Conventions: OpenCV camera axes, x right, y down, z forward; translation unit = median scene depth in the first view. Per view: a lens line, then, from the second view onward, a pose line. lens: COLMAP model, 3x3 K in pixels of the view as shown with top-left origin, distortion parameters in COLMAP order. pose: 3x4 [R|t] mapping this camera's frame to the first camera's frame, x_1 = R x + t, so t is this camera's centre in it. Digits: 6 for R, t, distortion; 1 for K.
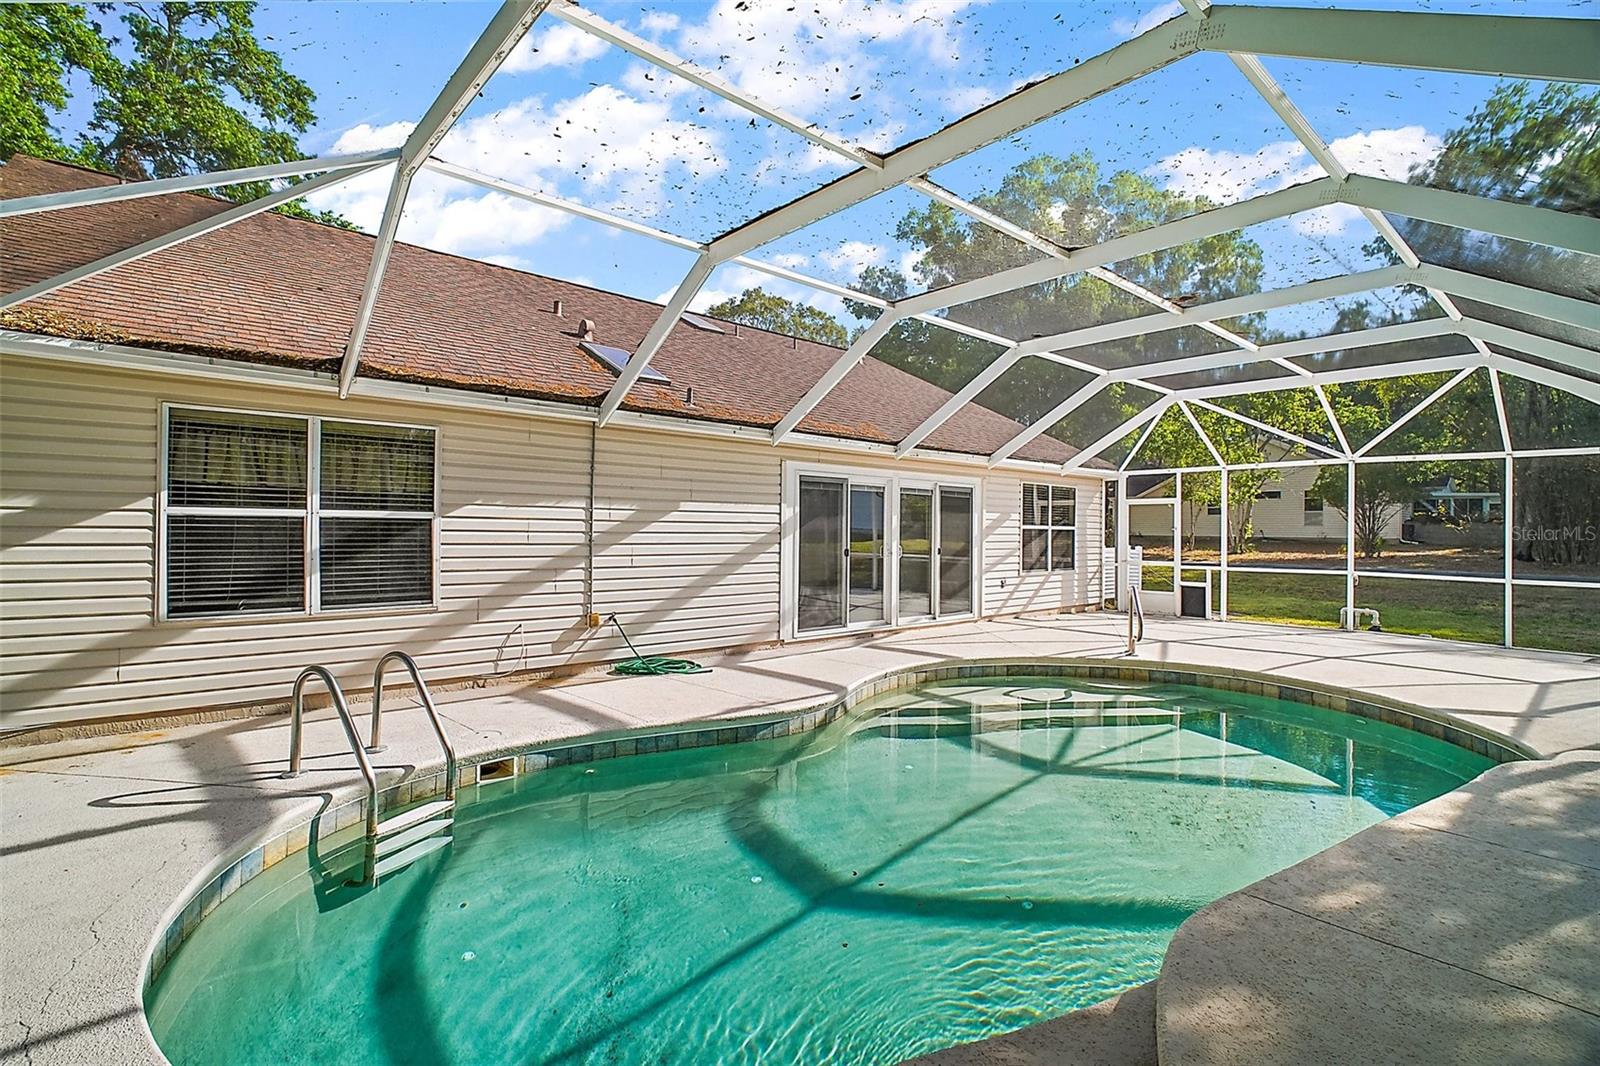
lens RADIAL K [[755.4, 0, 801.4], [0, 755.4, 530.6], [0, 0, 1]] dist [-0.005081, -0.001533]
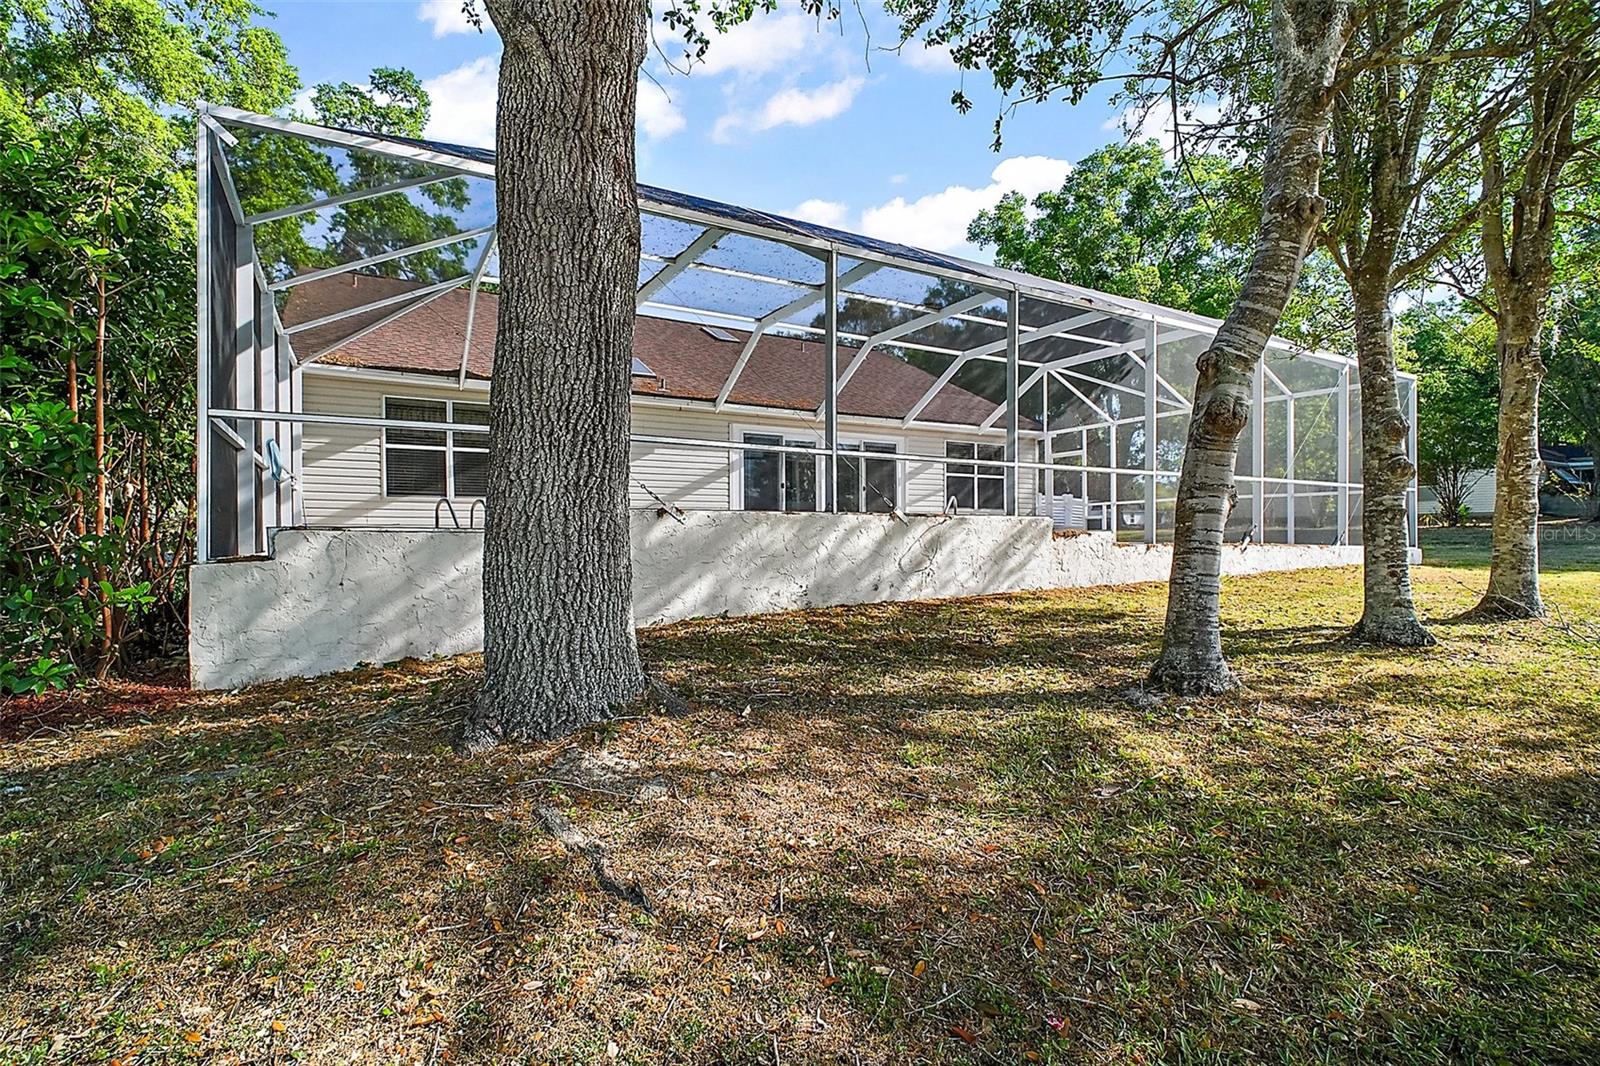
lens RADIAL K [[766.6, 0, 800.0], [0, 766.6, 544.5], [0, 0, 1]] dist [0.002384, 0.000094]
pose [[0.981171, -0.013772, -0.192650, 0.306628], [0.015372, 0.999859, 0.006813, 0.108765], [0.192528, -0.009646, 0.981244, -0.385248]]
